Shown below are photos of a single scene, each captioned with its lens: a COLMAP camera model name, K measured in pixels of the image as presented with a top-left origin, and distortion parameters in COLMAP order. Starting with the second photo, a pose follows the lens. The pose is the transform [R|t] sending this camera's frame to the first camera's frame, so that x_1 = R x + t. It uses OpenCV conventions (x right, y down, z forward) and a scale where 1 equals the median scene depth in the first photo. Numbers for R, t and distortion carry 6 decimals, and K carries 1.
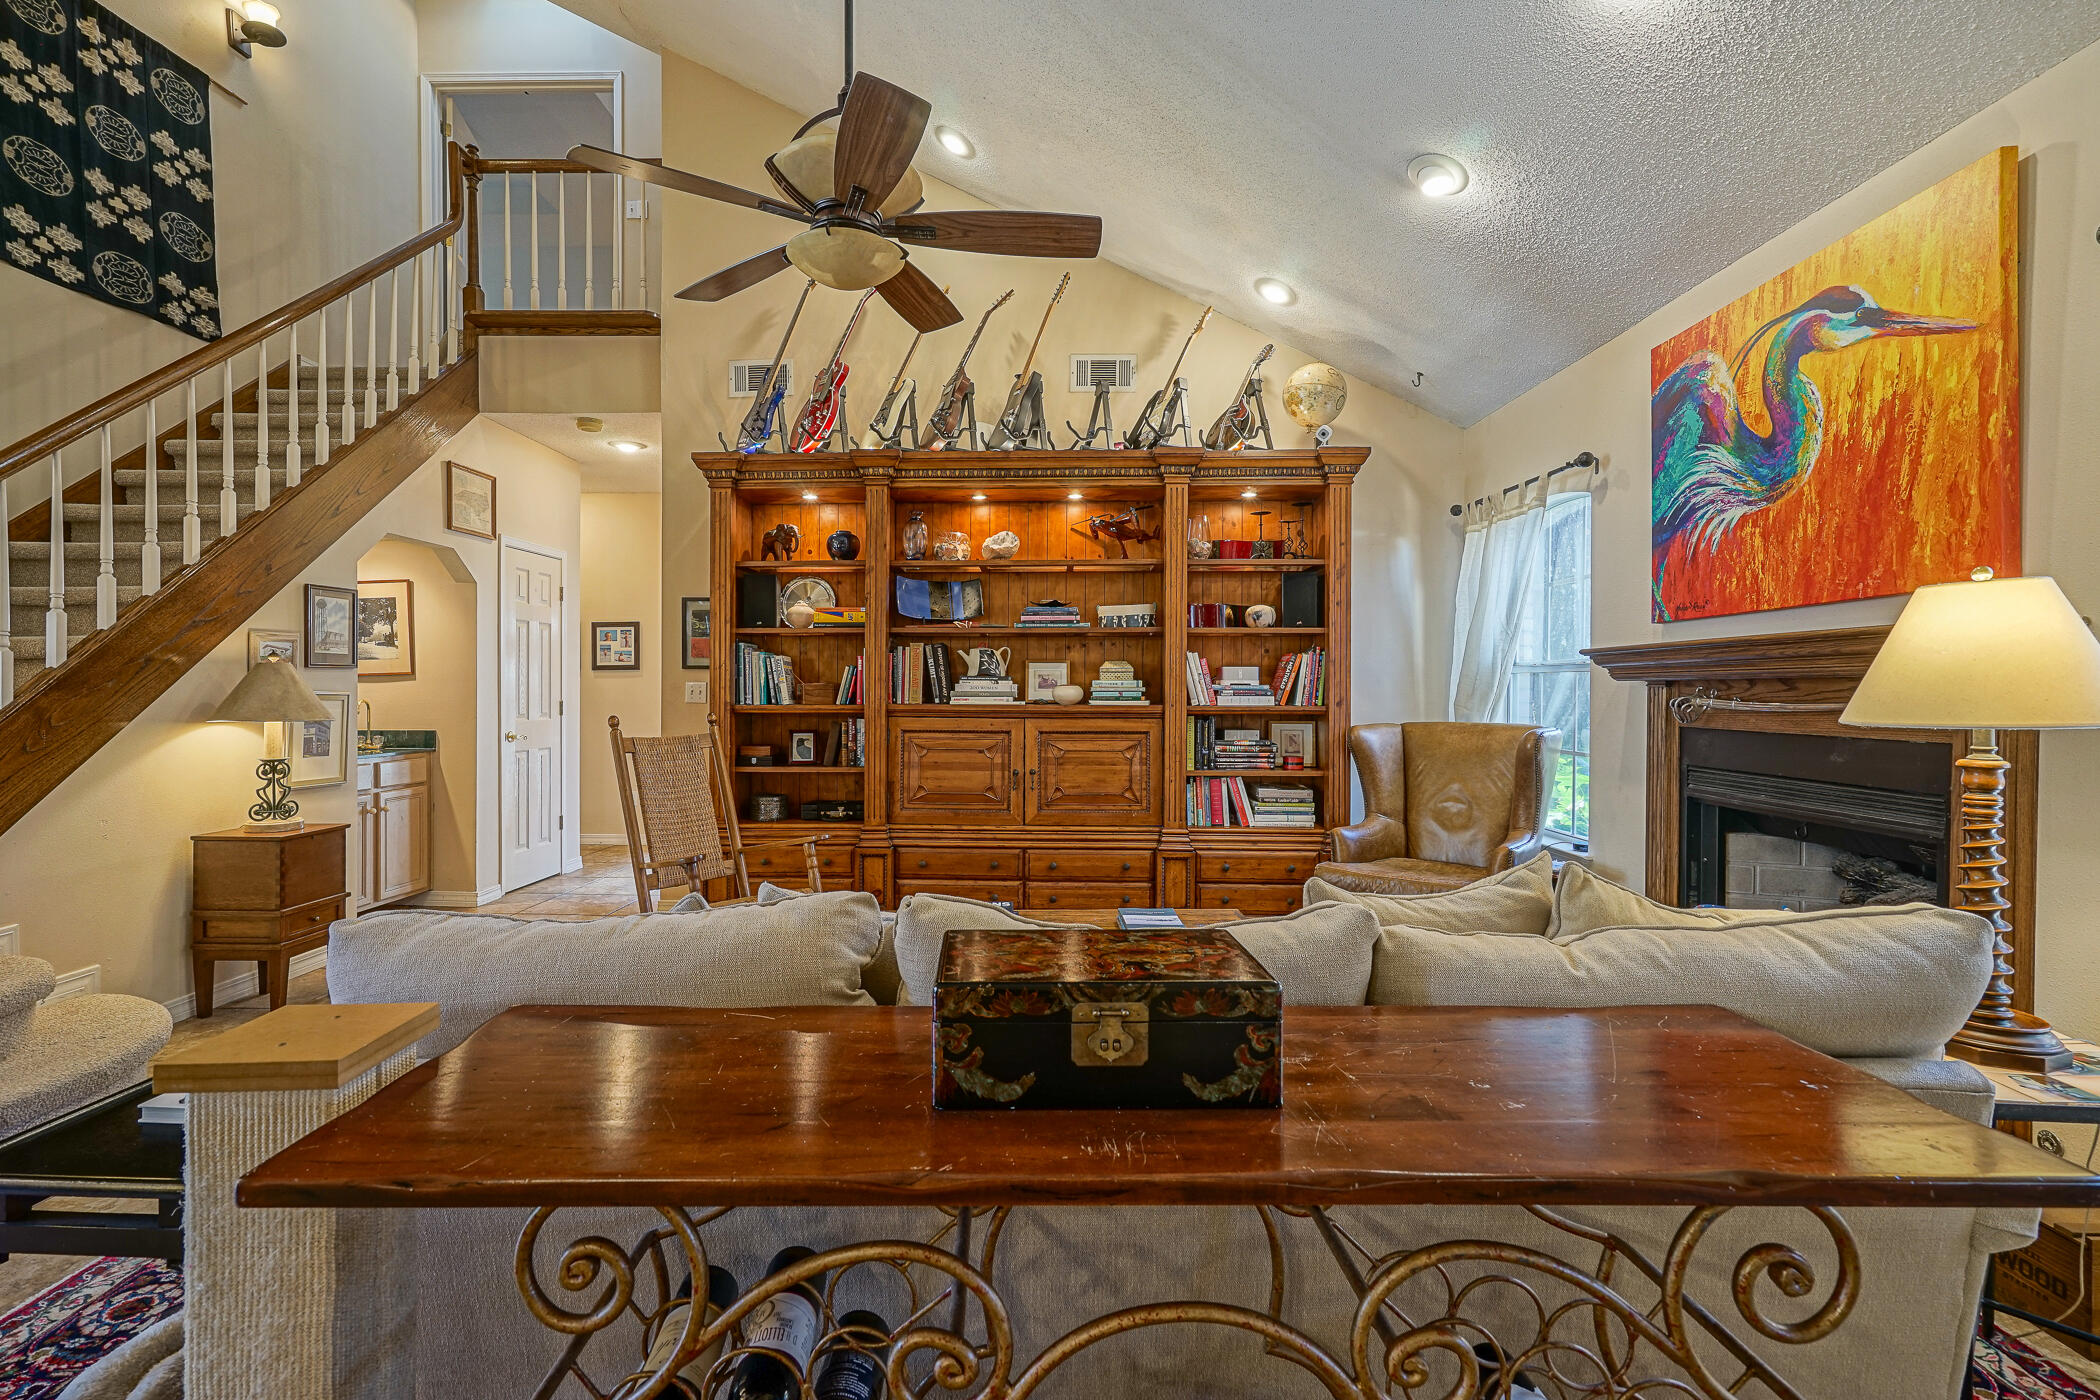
lens RADIAL K [[939.1, 0, 1044.3], [0, 939.1, 696.8], [0, 0, 1]] dist [-0.015391, 0.013151]
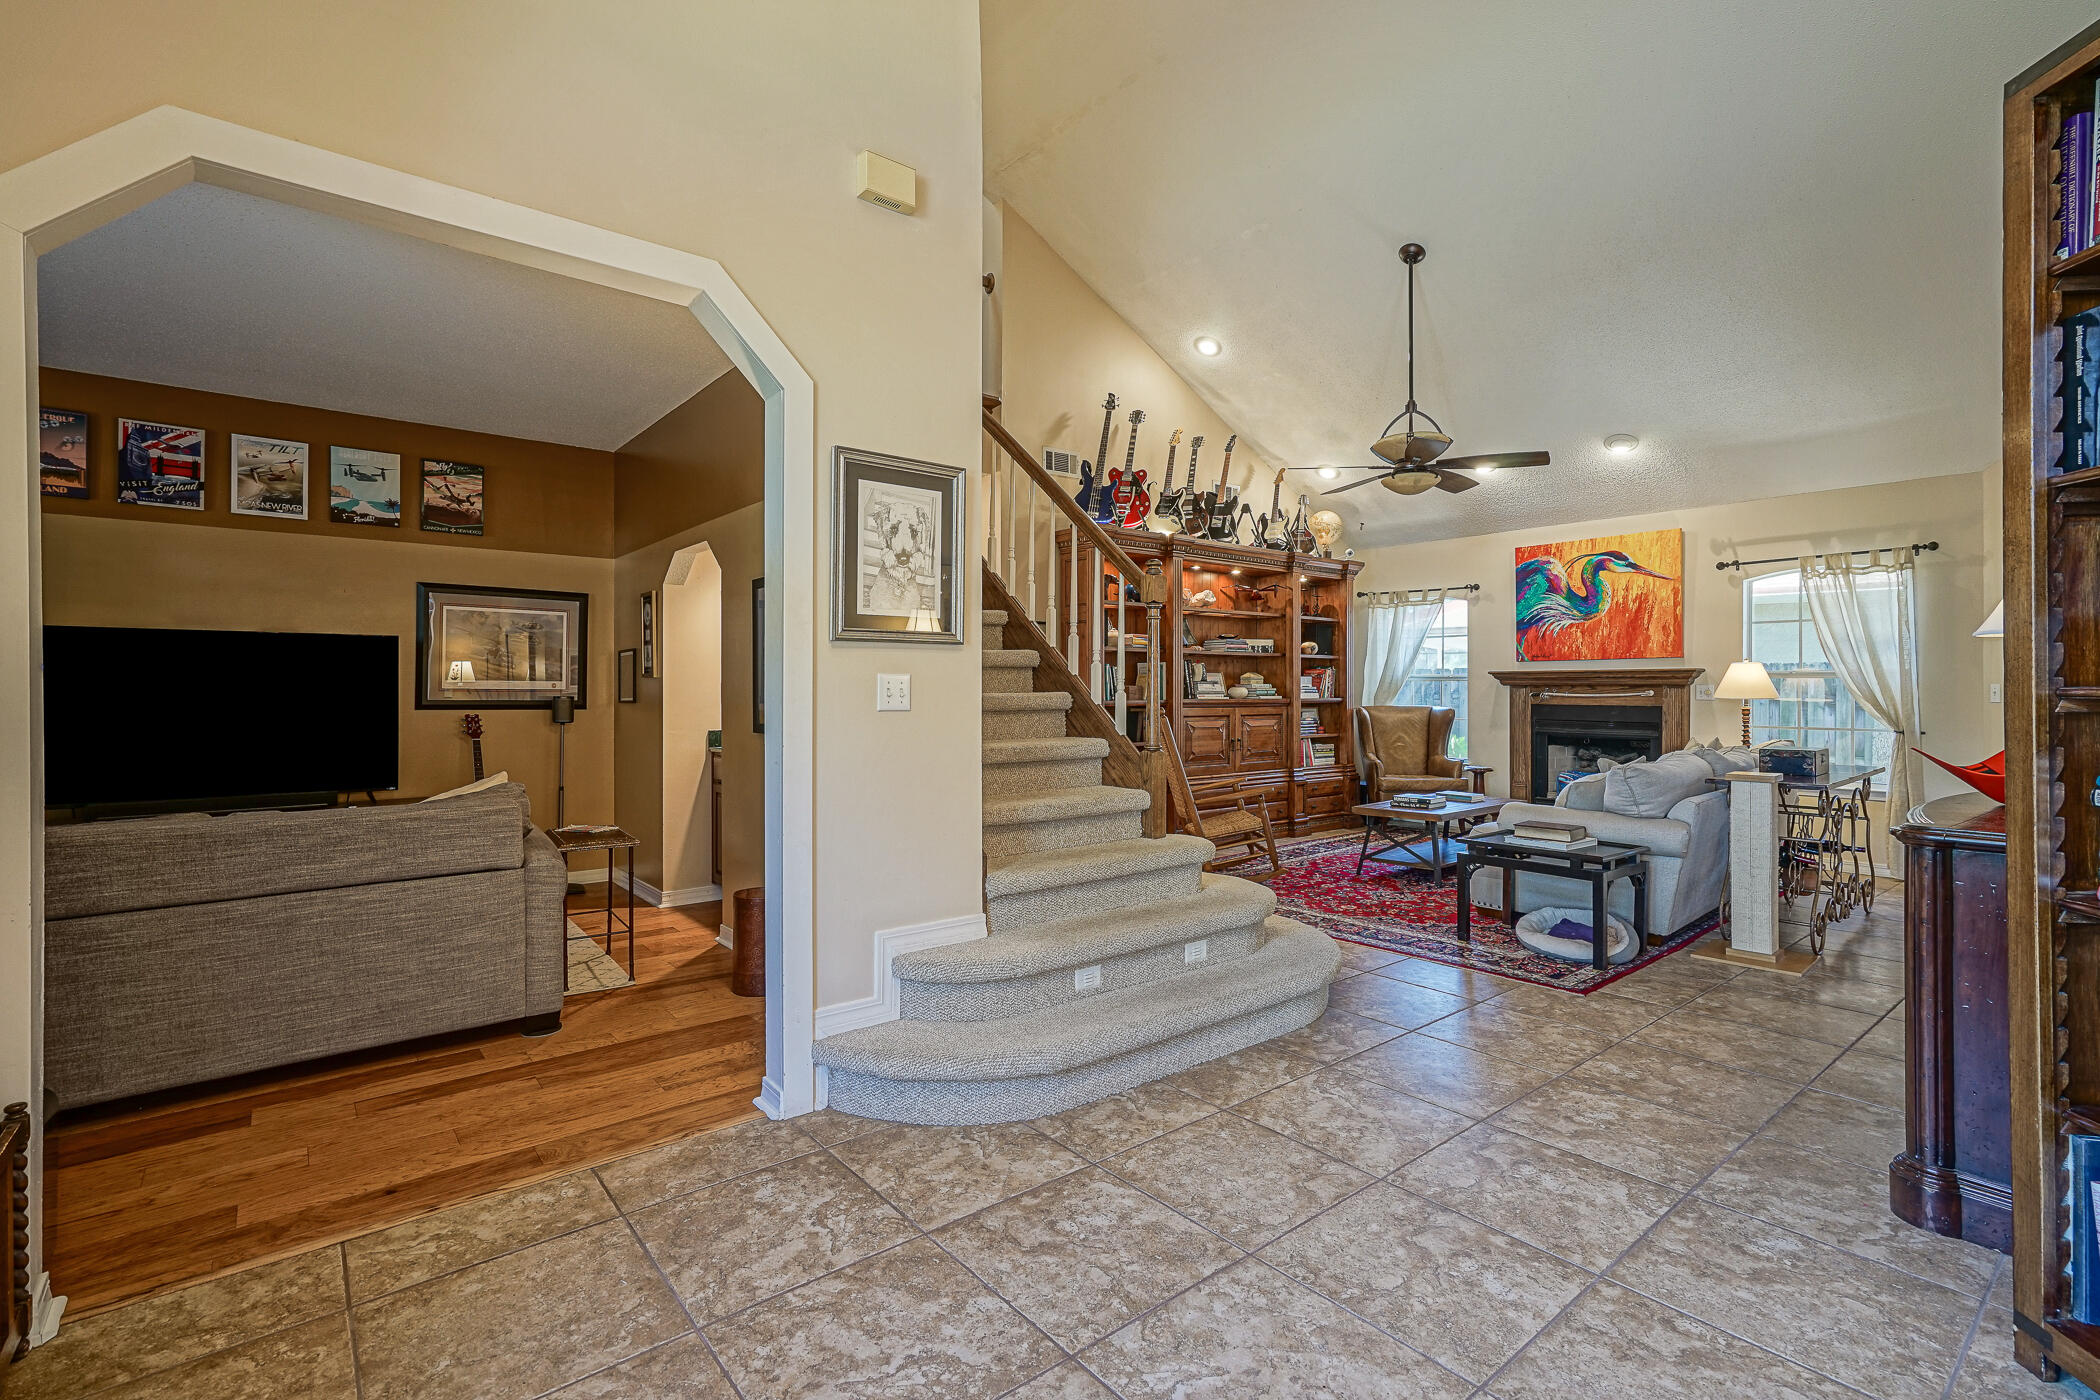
lens RADIAL K [[939.1, 0, 1044.3], [0, 939.1, 696.8], [0, 0, 1]] dist [-0.015391, 0.013151]
pose [[0.767164, -0.008330, 0.641397, -1.345752], [0.007844, 0.999963, 0.003604, -0.004385], [-0.641403, 0.002267, 0.767200, -0.051273]]
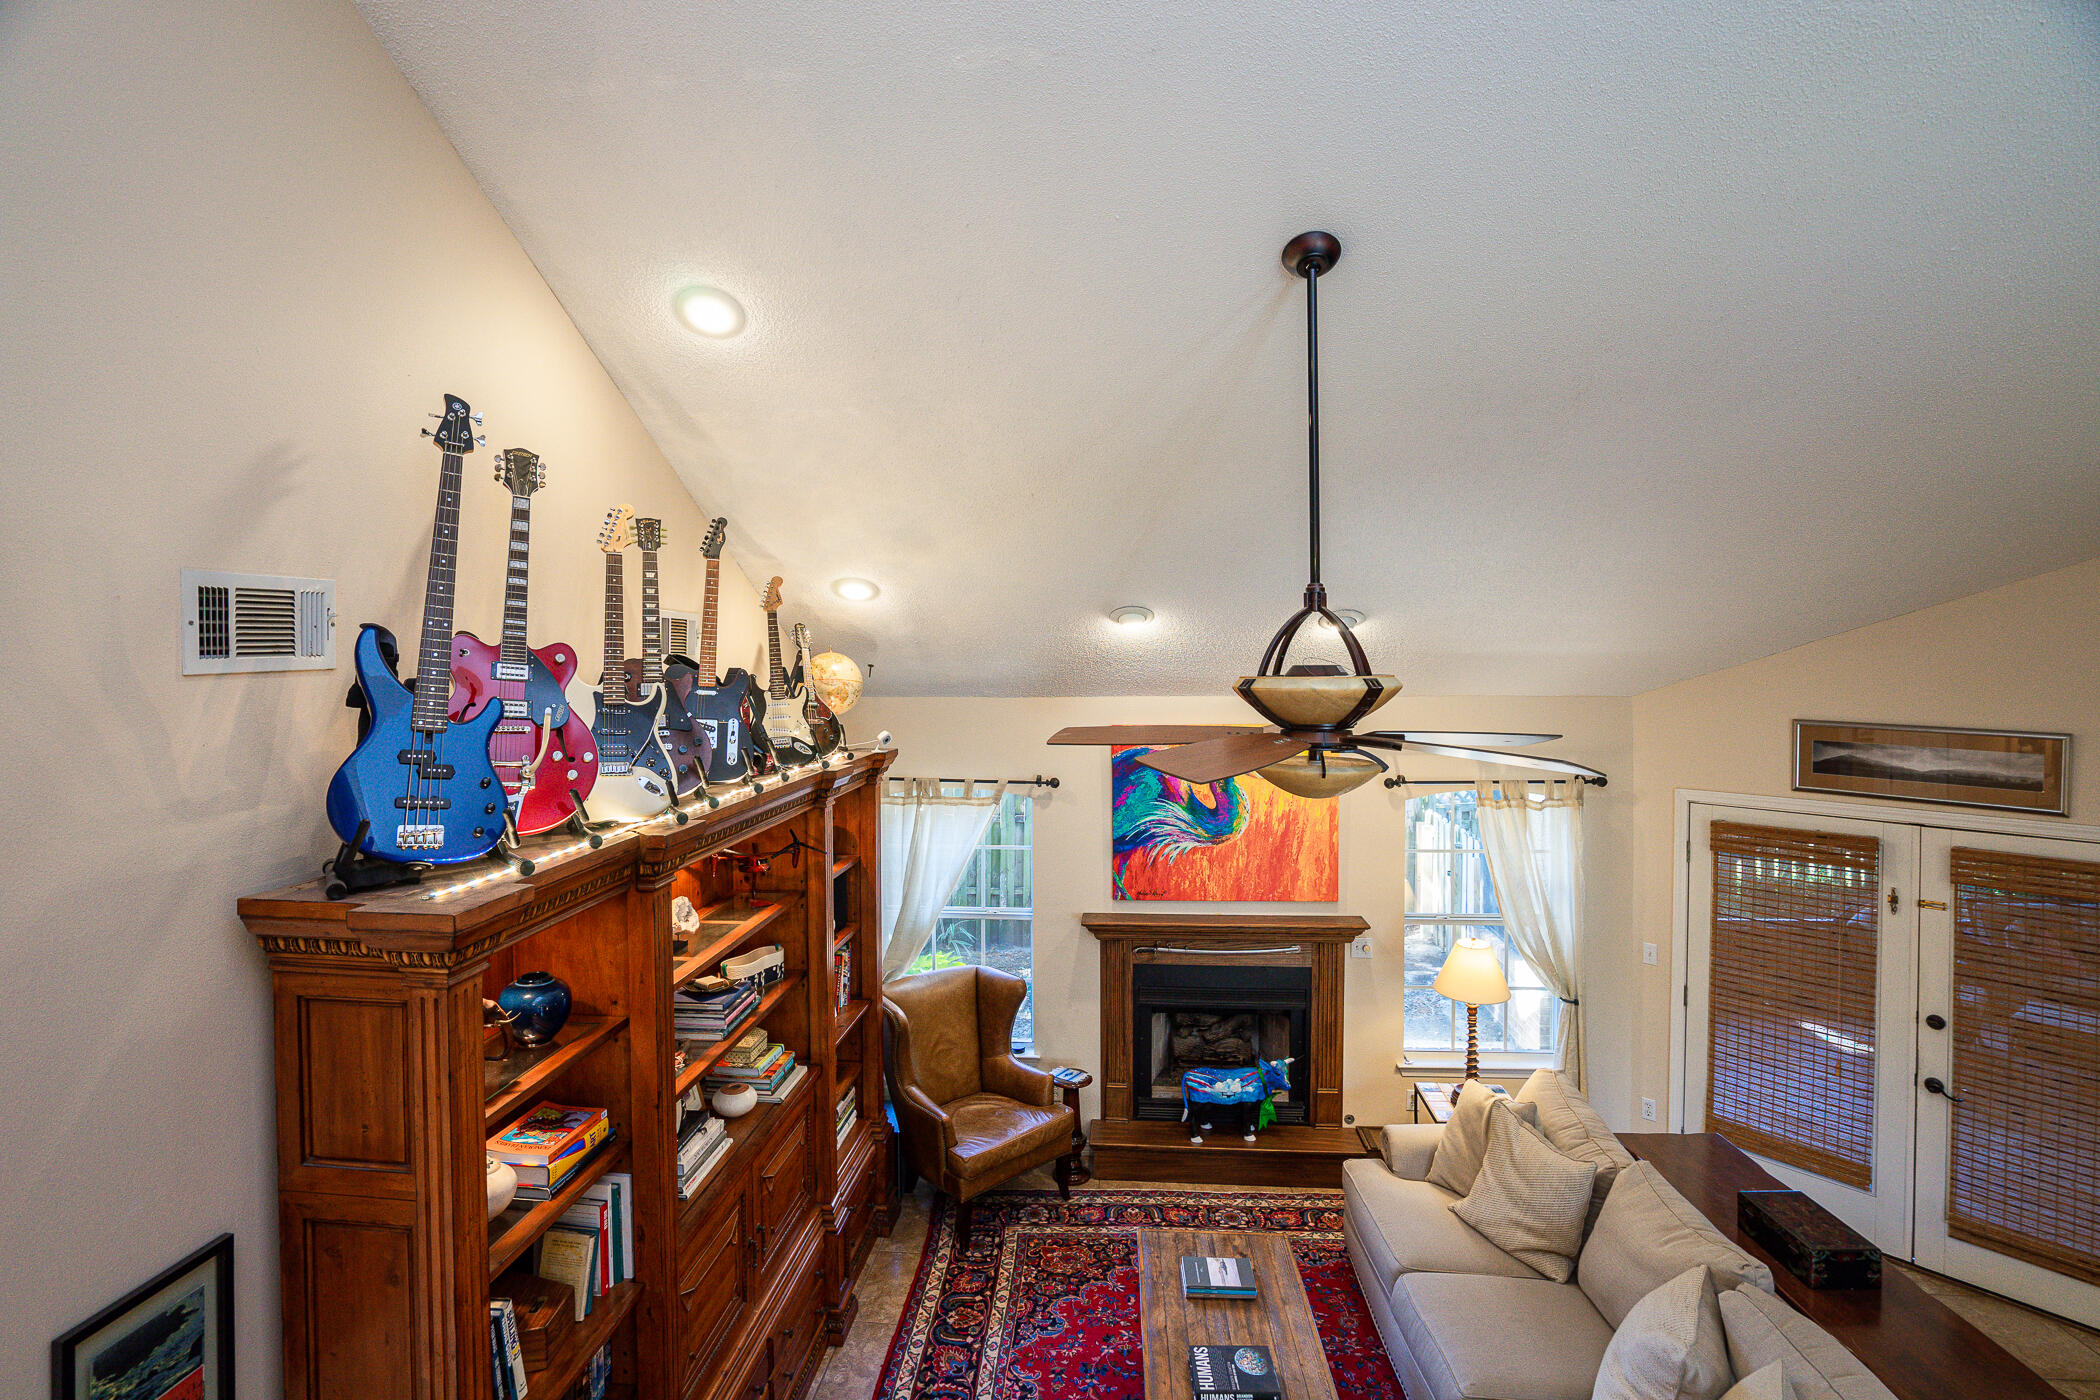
lens RADIAL K [[1007.8, 0, 1043.3], [0, 1007.8, 674.9], [0, 0, 1]] dist [-0.035213, -0.000088]
pose [[0.066143, -0.026681, 0.997453, -0.751722], [0.014455, 0.999563, 0.025779, -0.367680], [-0.997705, 0.012713, 0.066499, 0.736673]]
